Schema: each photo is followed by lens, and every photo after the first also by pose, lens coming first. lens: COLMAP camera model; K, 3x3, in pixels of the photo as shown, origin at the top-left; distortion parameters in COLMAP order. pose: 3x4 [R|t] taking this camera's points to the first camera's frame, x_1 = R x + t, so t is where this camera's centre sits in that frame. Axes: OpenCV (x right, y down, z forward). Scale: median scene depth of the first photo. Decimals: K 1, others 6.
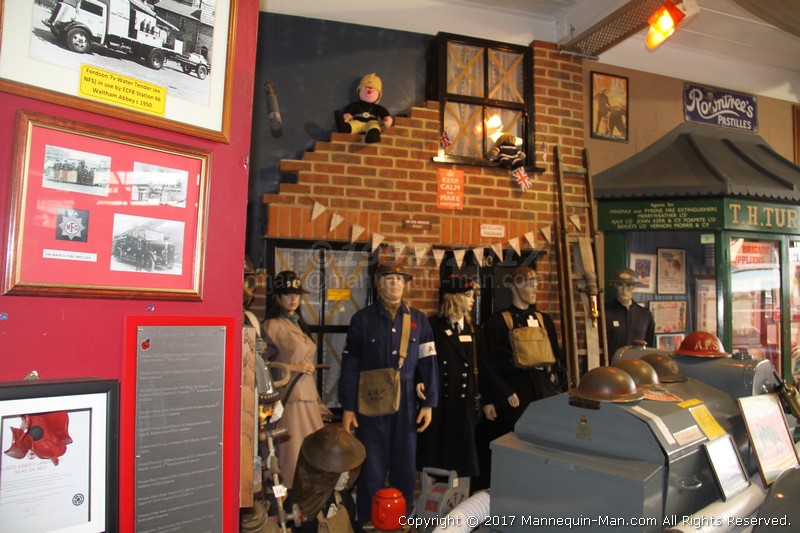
lens RADIAL K [[663.3, 0, 400.0], [0, 663.3, 266.5], [0, 0, 1]] dist [-0.169096, 0.137359]
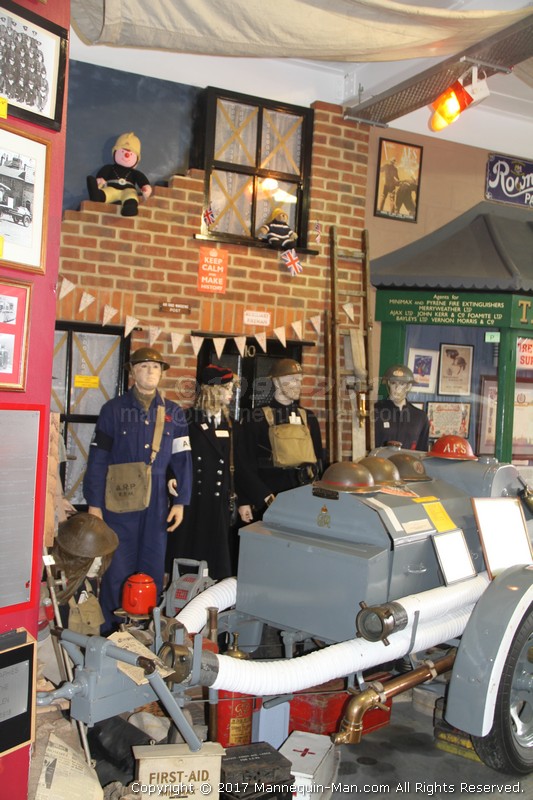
lens RADIAL K [[931.8, 0, 268.2], [0, 931.8, 421.2], [0, 0, 1]] dist [-0.003405, 0.007261]
pose [[0.989630, 0.034521, 0.139433, -0.020666], [-0.046764, 0.995239, 0.085509, -0.023981], [-0.135817, -0.091143, 0.986533, -0.302127]]
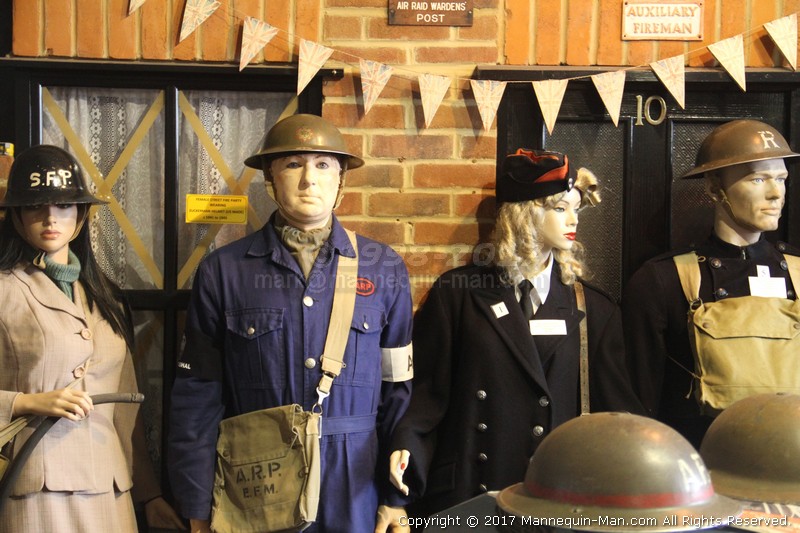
lens RADIAL K [[1589.9, 0, 400.0], [0, 1589.9, 266.5], [0, 0, 1]] dist [0.295112, 0.134486]
pose [[0.961373, -0.003317, -0.275227, 0.249579], [0.021055, 0.997884, 0.061520, 0.020604], [0.274441, -0.064939, 0.959409, 0.148407]]
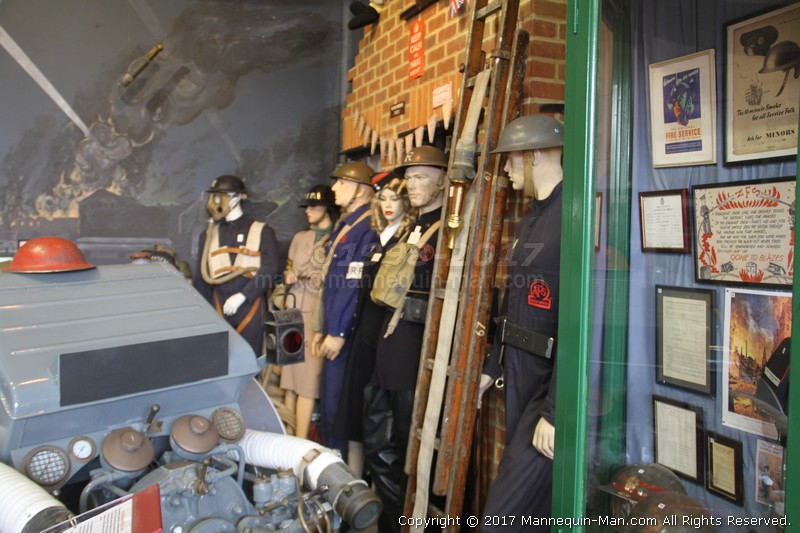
lens RADIAL K [[776.9, 0, 402.1], [0, 776.9, 255.1], [0, 0, 1]] dist [-0.107560, 0.201551]
pose [[0.038487, 0.018537, -0.999087, 0.925732], [0.043328, 0.998857, 0.020202, 0.087181], [0.998319, -0.044066, 0.037639, 0.961840]]
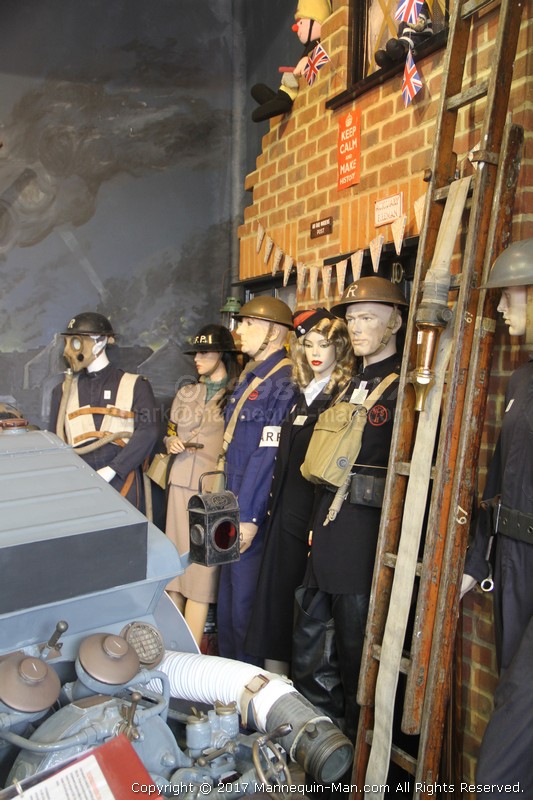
lens RADIAL K [[1006.2, 0, 272.8], [0, 1006.2, 409.5], [0, 0, 1]] dist [0.005152, 0.418055]
pose [[0.045159, 0.019116, -0.998797, 0.925941], [0.050290, 0.998506, 0.021384, 0.077235], [0.997713, -0.051195, 0.044130, 0.906465]]
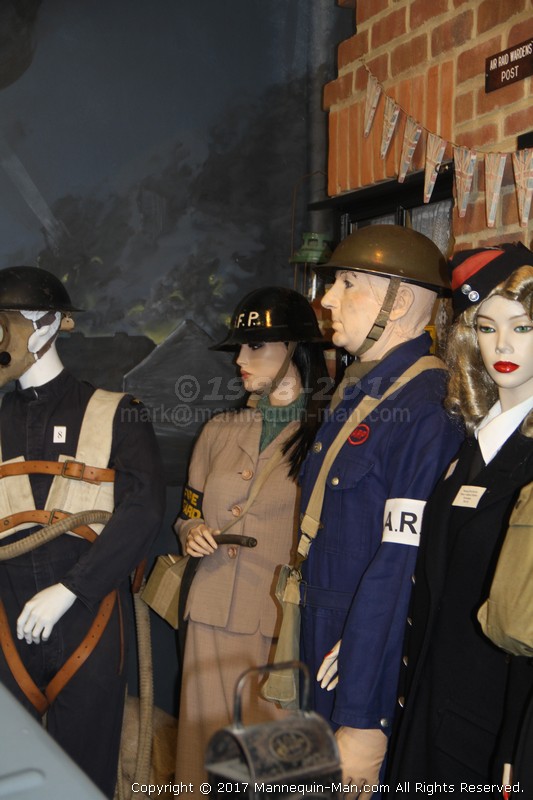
lens RADIAL K [[1675.5, 0, 266.9], [0, 1675.5, 417.5], [0, 0, 1]] dist [0.332095, 0.284939]
pose [[-0.021711, 0.006751, -0.999742, 0.718094], [0.059878, 0.998191, 0.005440, 0.068195], [0.997970, -0.059744, -0.022076, 0.906330]]
